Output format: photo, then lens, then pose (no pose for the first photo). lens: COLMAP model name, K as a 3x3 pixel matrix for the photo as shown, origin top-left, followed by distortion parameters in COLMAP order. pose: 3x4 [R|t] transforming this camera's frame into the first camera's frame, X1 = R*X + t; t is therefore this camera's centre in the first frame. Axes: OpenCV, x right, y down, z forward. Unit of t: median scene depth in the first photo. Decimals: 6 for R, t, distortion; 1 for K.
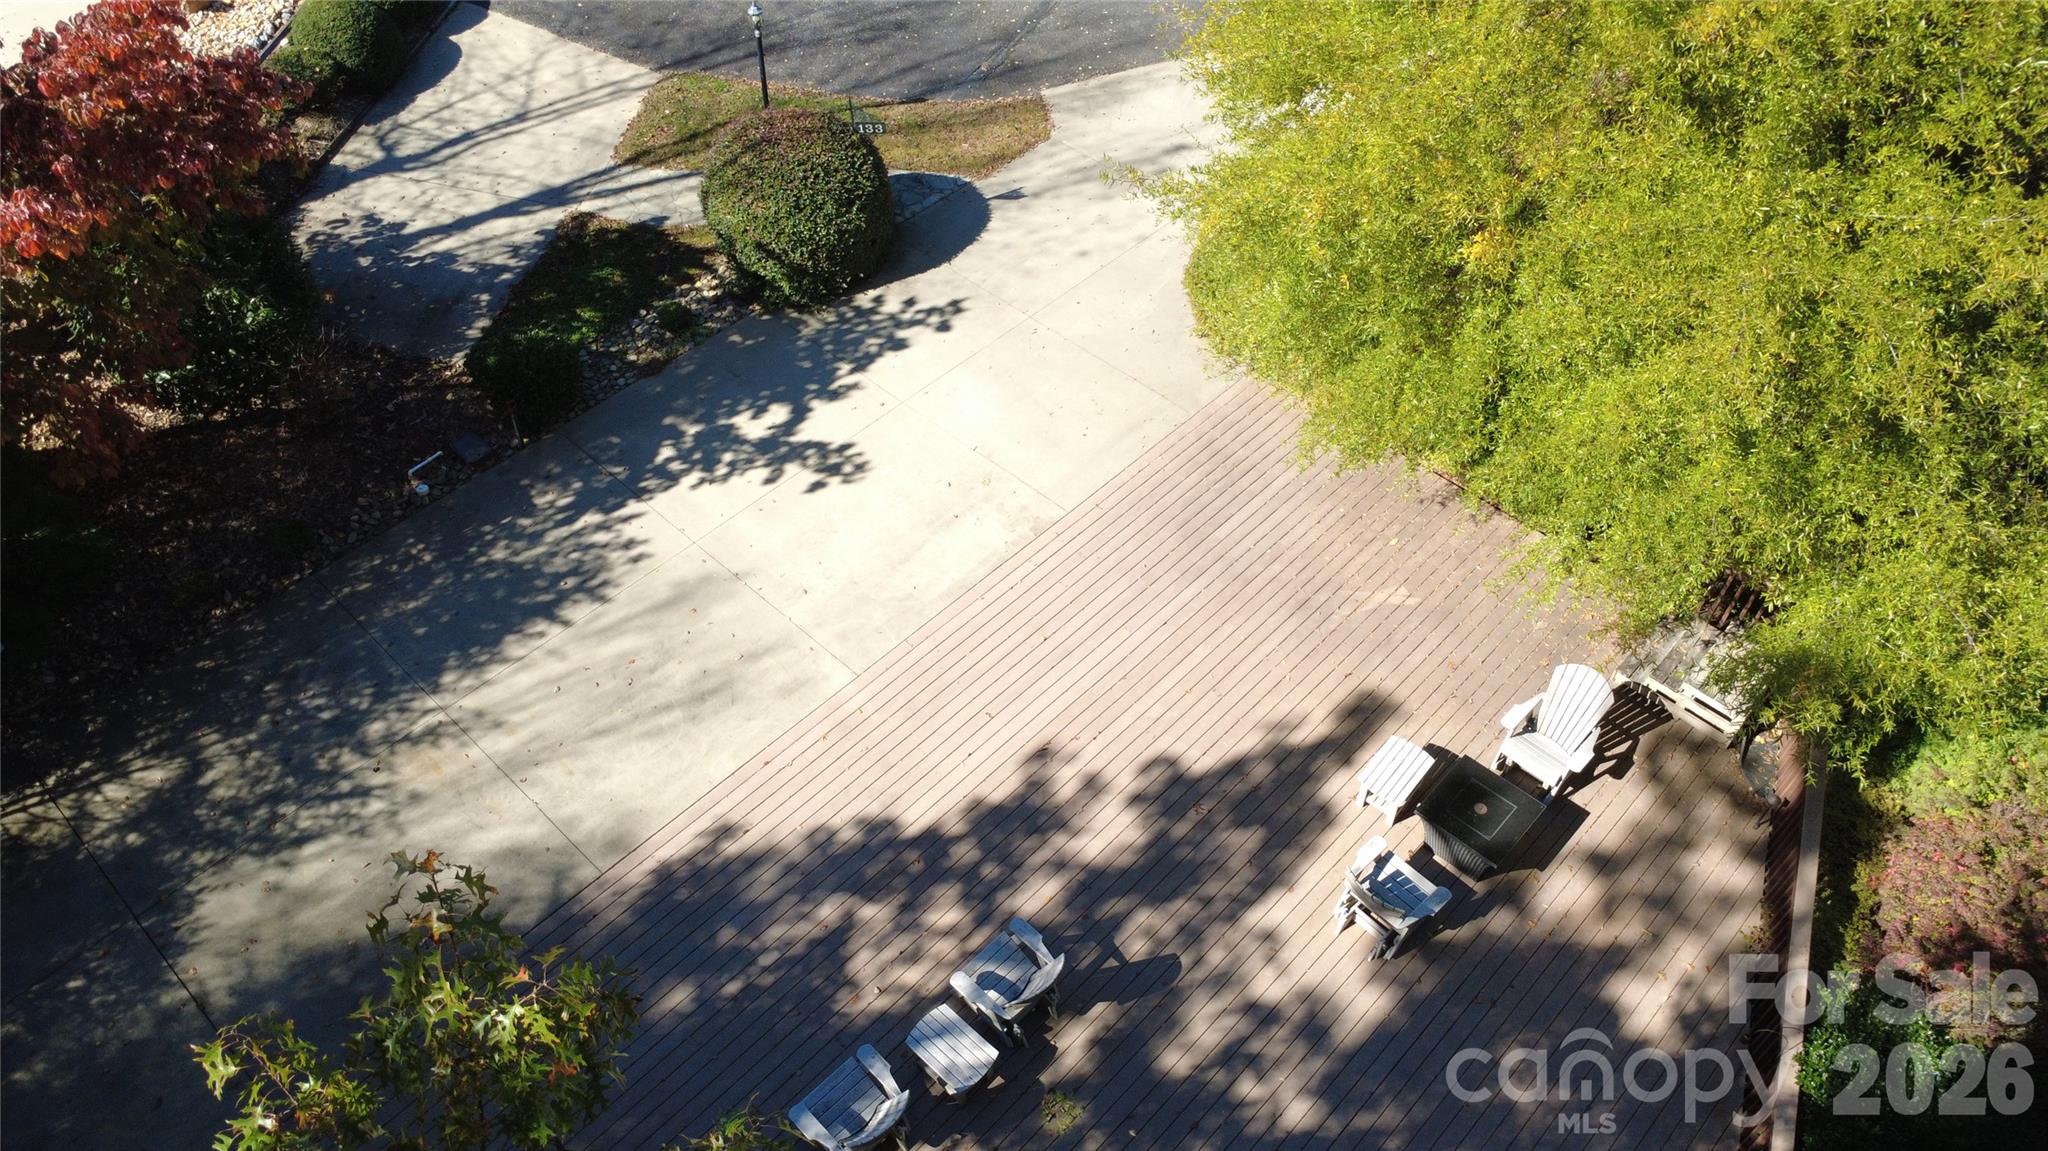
lens RADIAL K [[1503.1, 0, 1030.2], [0, 1503.1, 579.9], [0, 0, 1]] dist [-0.002691, -0.001629]
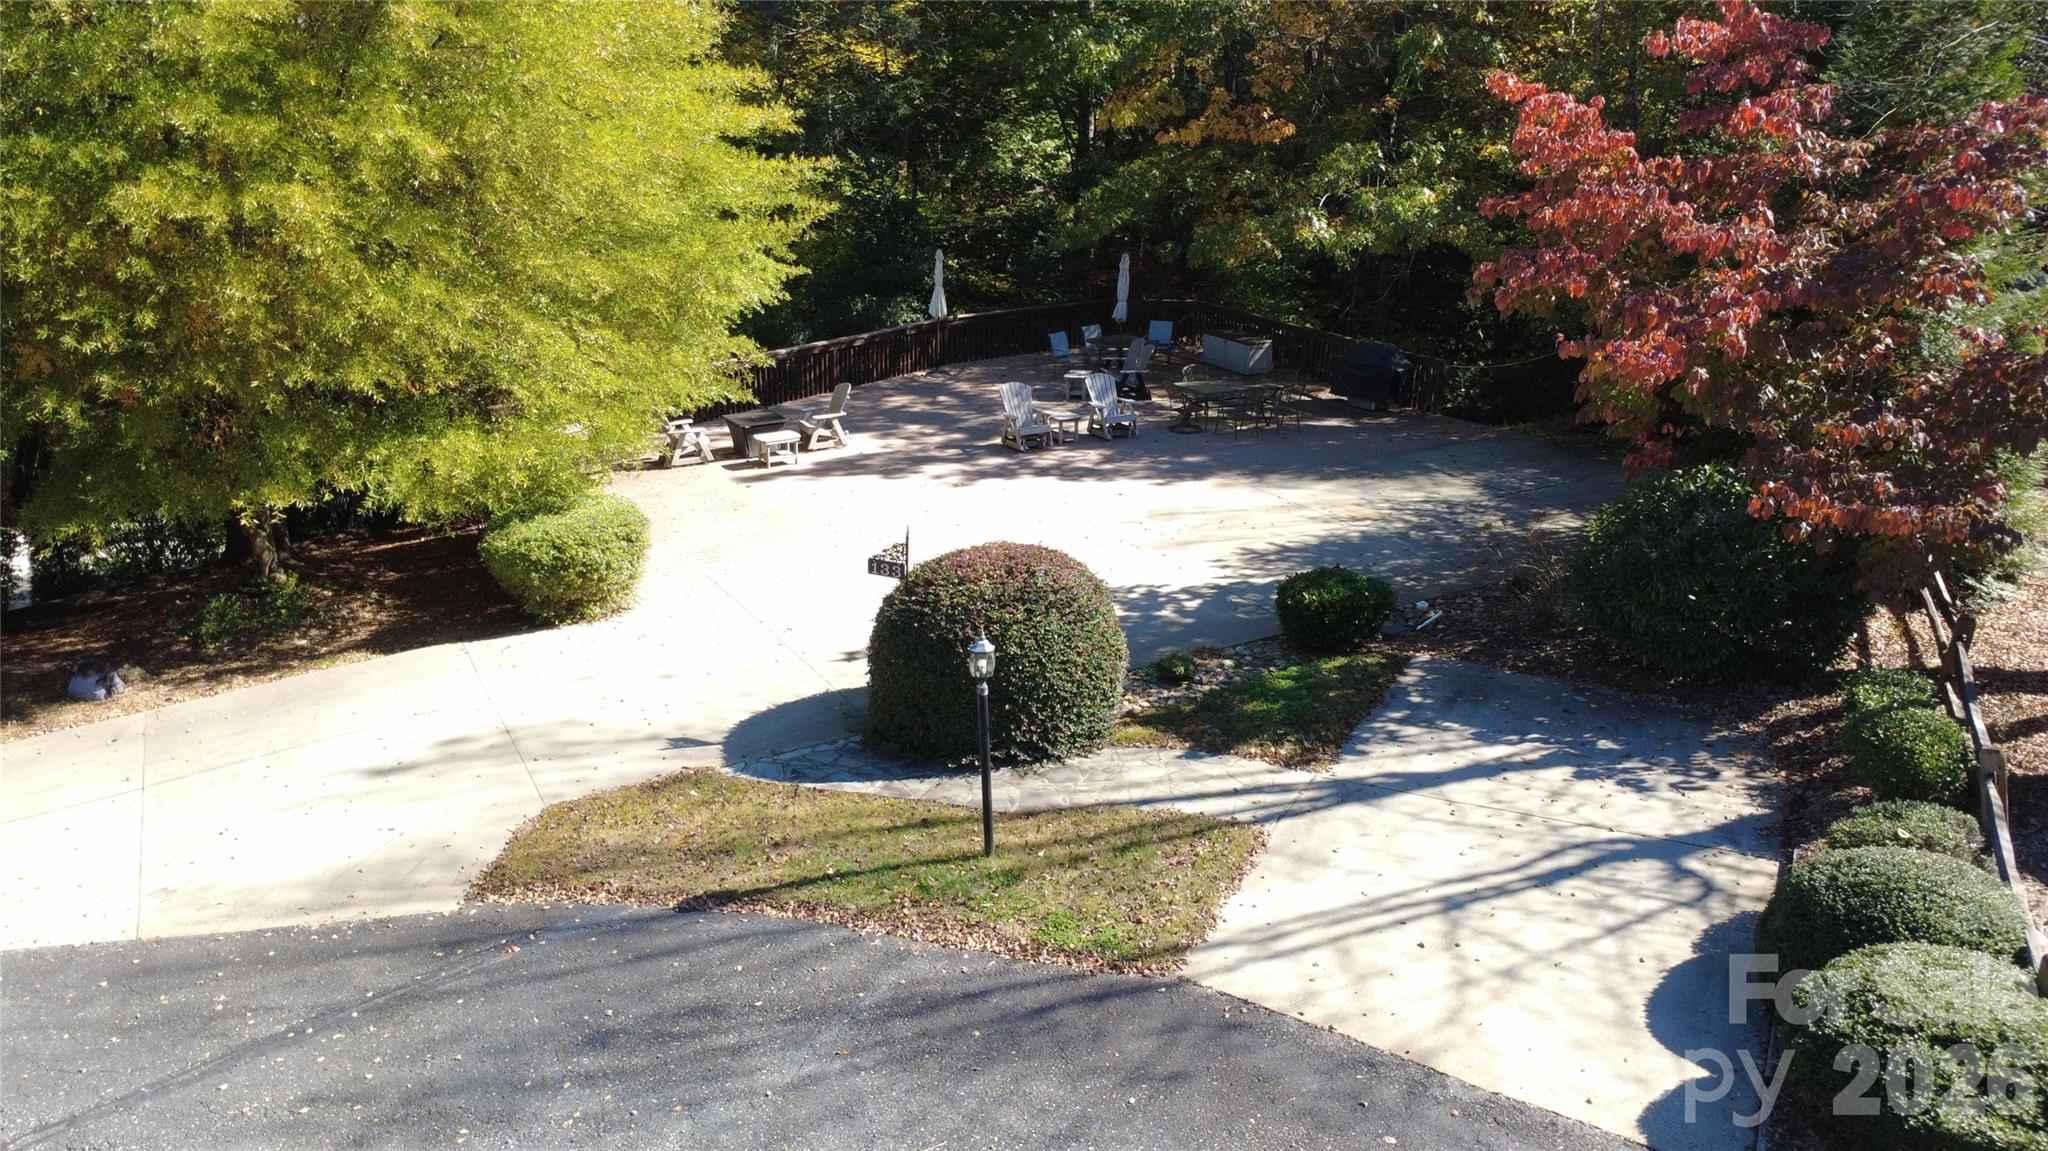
lens RADIAL K [[1503.1, 0, 1026.6], [0, 1503.1, 572.4], [0, 0, 1]] dist [-0.002691, -0.001629]
pose [[-0.960980, -0.081371, 0.264377, -0.363433], [0.212008, 0.397241, 0.892890, -0.933253], [-0.177677, 0.914100, -0.364490, 1.236760]]
